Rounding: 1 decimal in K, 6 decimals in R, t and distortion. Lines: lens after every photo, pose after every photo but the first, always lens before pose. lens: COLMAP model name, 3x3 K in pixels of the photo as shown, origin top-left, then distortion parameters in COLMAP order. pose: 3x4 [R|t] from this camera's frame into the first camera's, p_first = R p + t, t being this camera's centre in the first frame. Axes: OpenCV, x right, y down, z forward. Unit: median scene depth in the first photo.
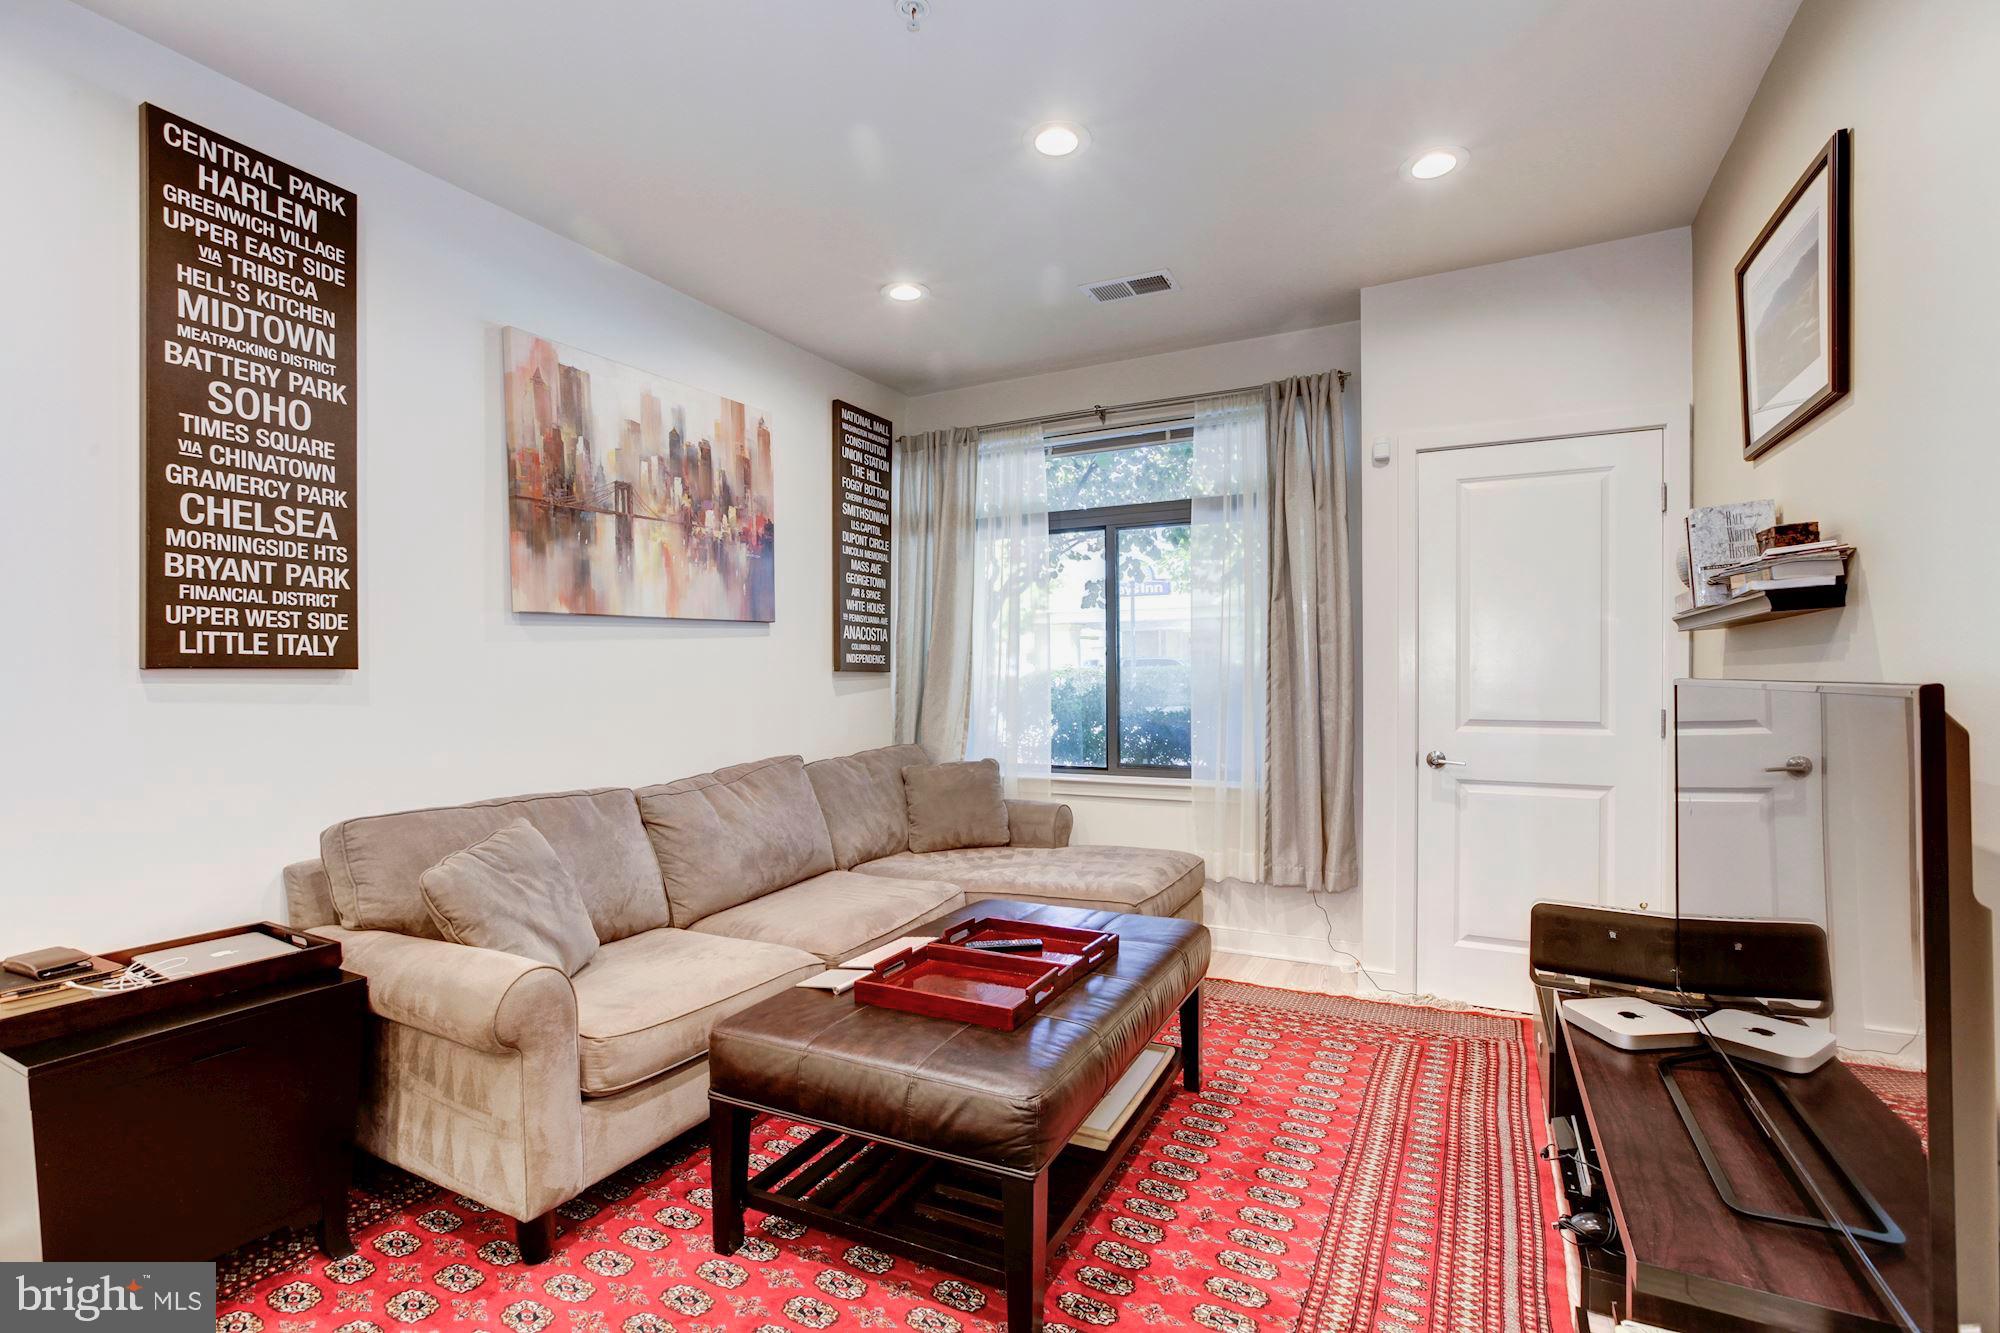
lens RADIAL K [[904.7, 0, 1013.4], [0, 904.7, 682.3], [0, 0, 1]] dist [-0.062804, 0.043217]
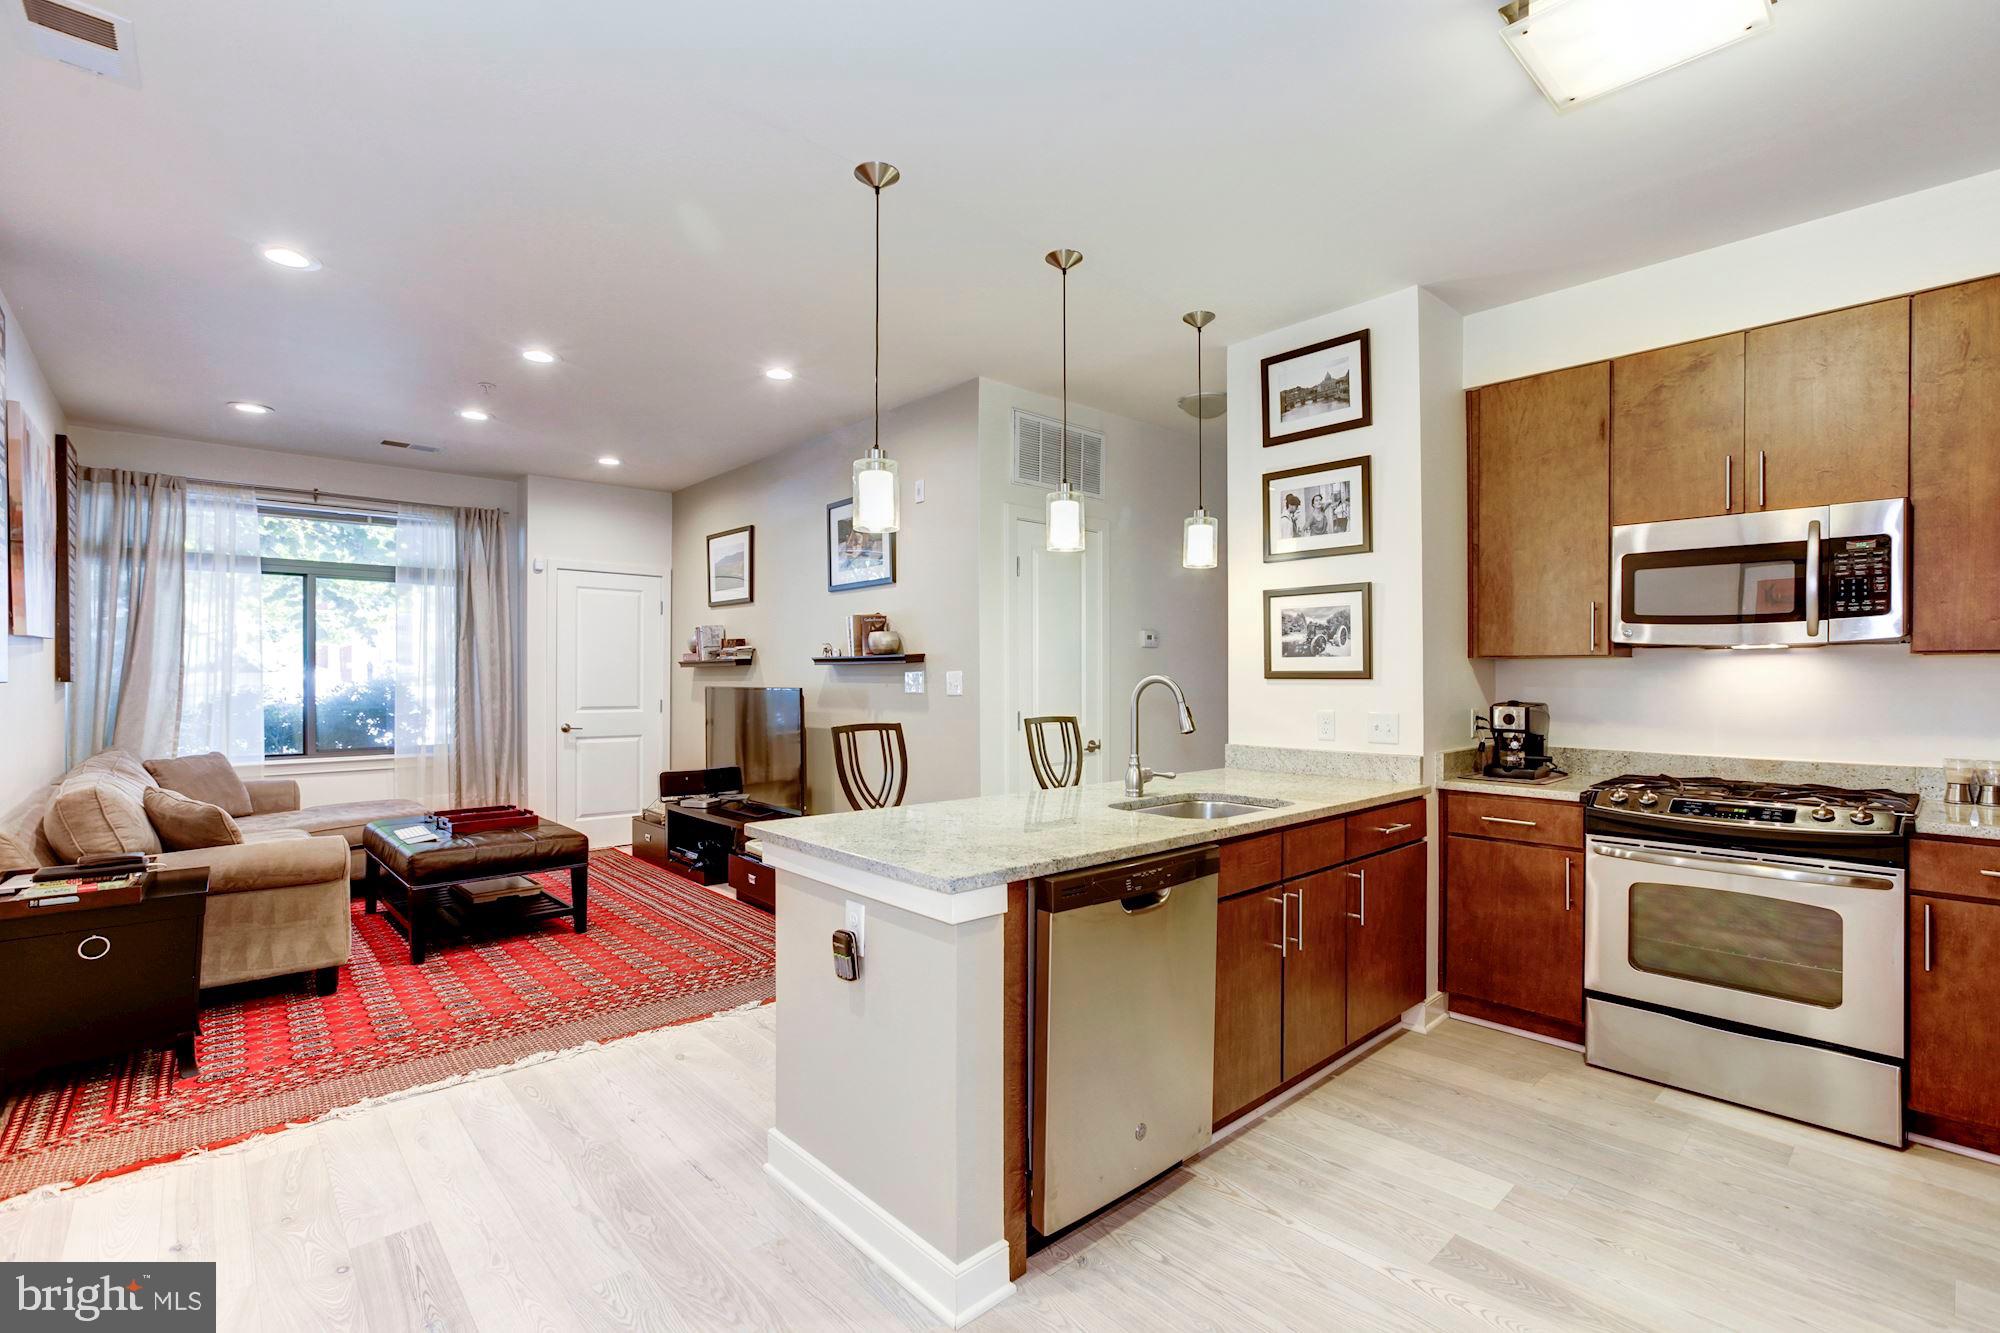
lens RADIAL K [[901.0, 0, 1011.6], [0, 901.0, 669.2], [0, 0, 1]] dist [-0.055160, 0.020634]
pose [[0.358907, 0.014028, 0.933268, -0.888296], [0.005002, 0.999844, -0.016952, -0.003667], [-0.933360, 0.010752, 0.358780, -0.541951]]
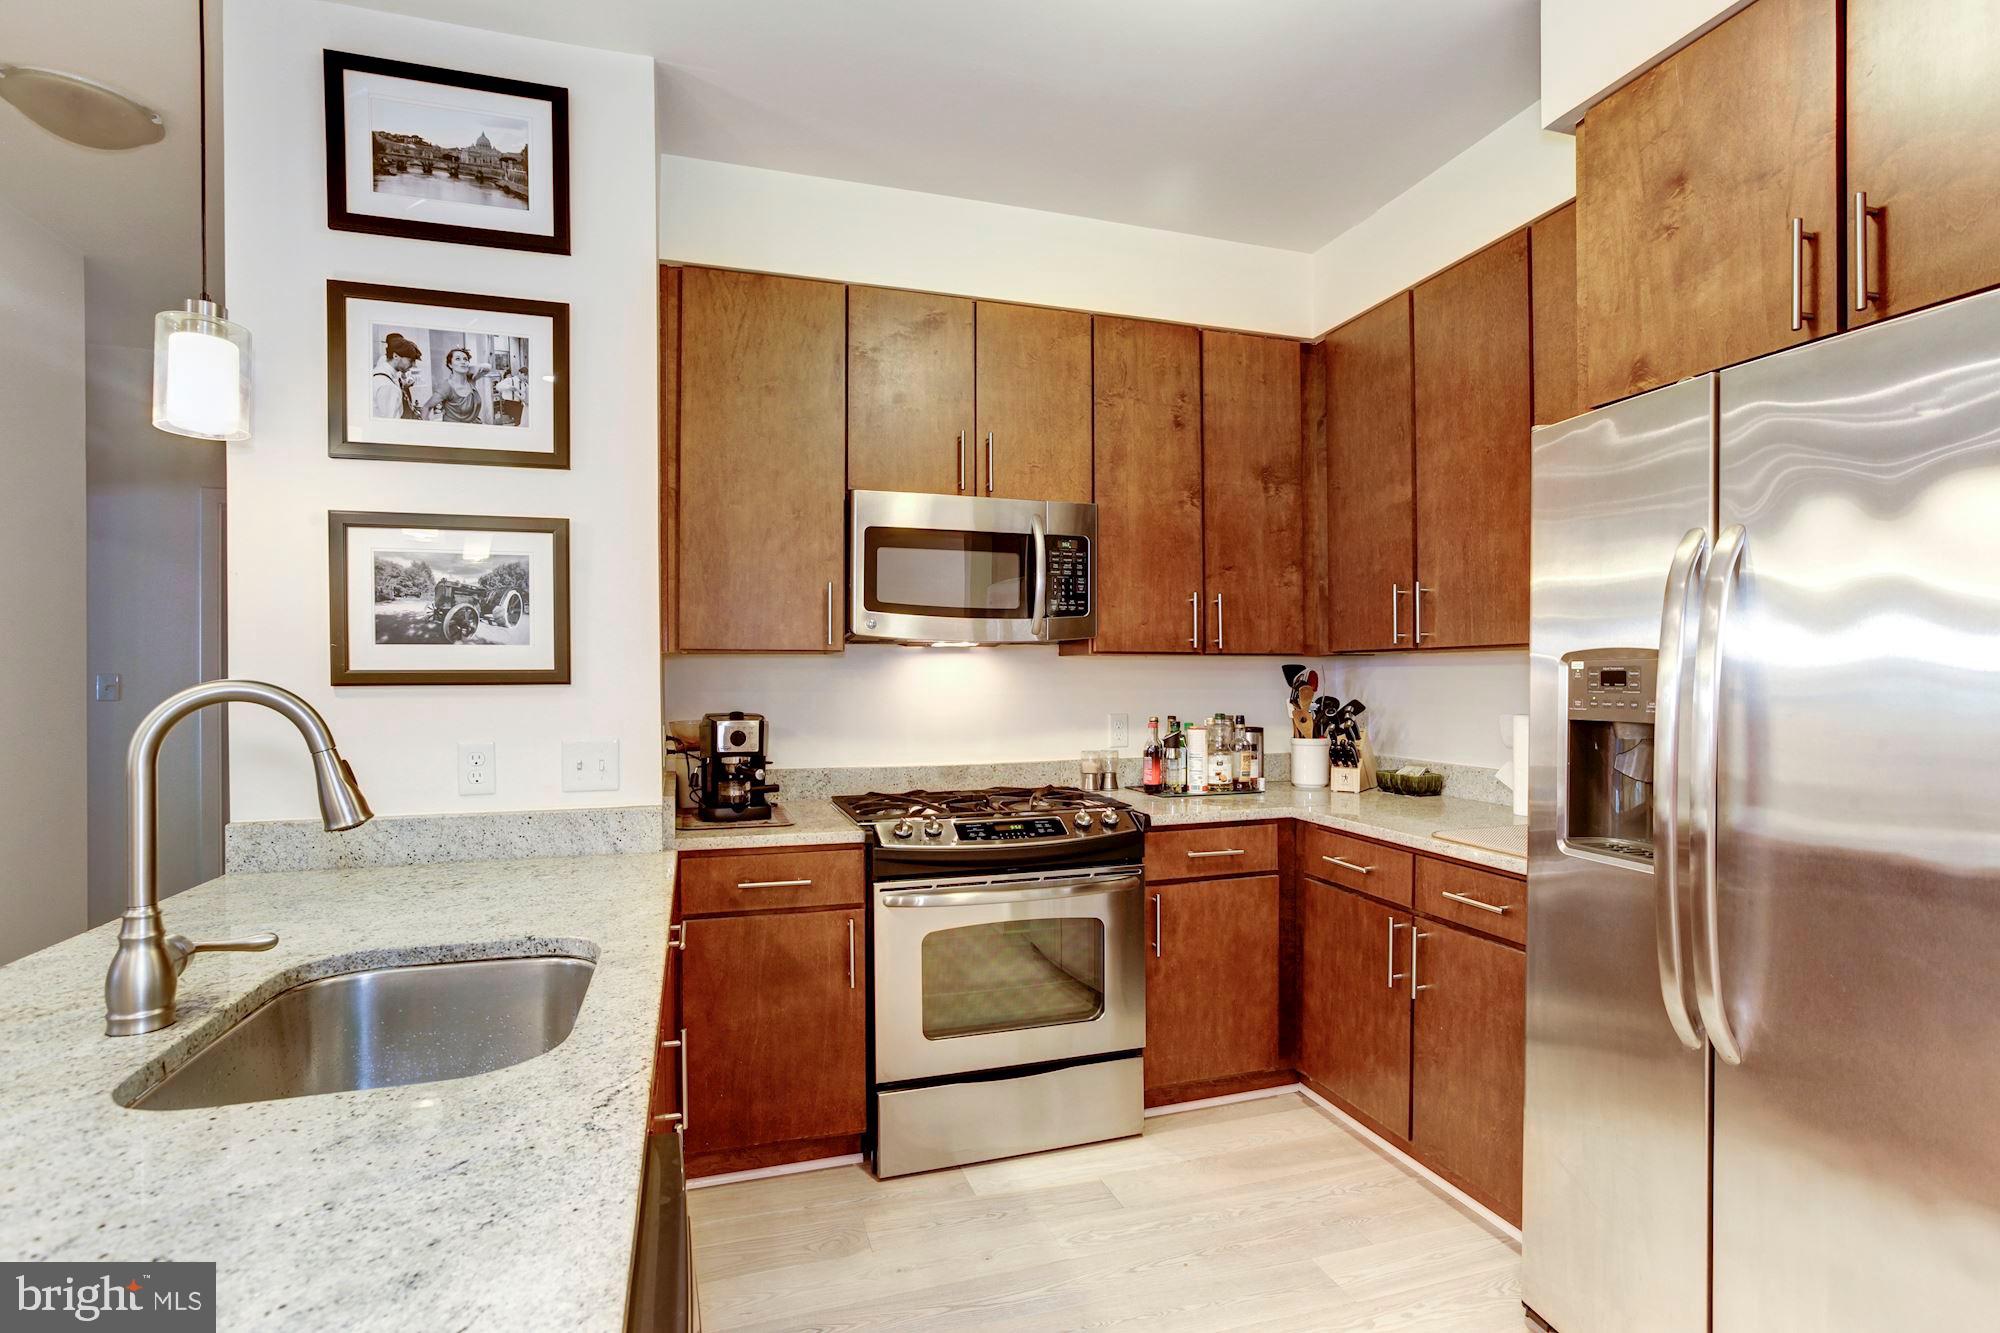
lens RADIAL K [[960.1, 0, 1003.3], [0, 960.1, 675.6], [0, 0, 1]] dist [-0.048043, 0.030783]
pose [[-0.697685, 0.009324, 0.716344, -0.665198], [0.015957, 0.999869, 0.002527, -0.007024], [-0.716227, 0.013193, -0.697743, -0.429588]]
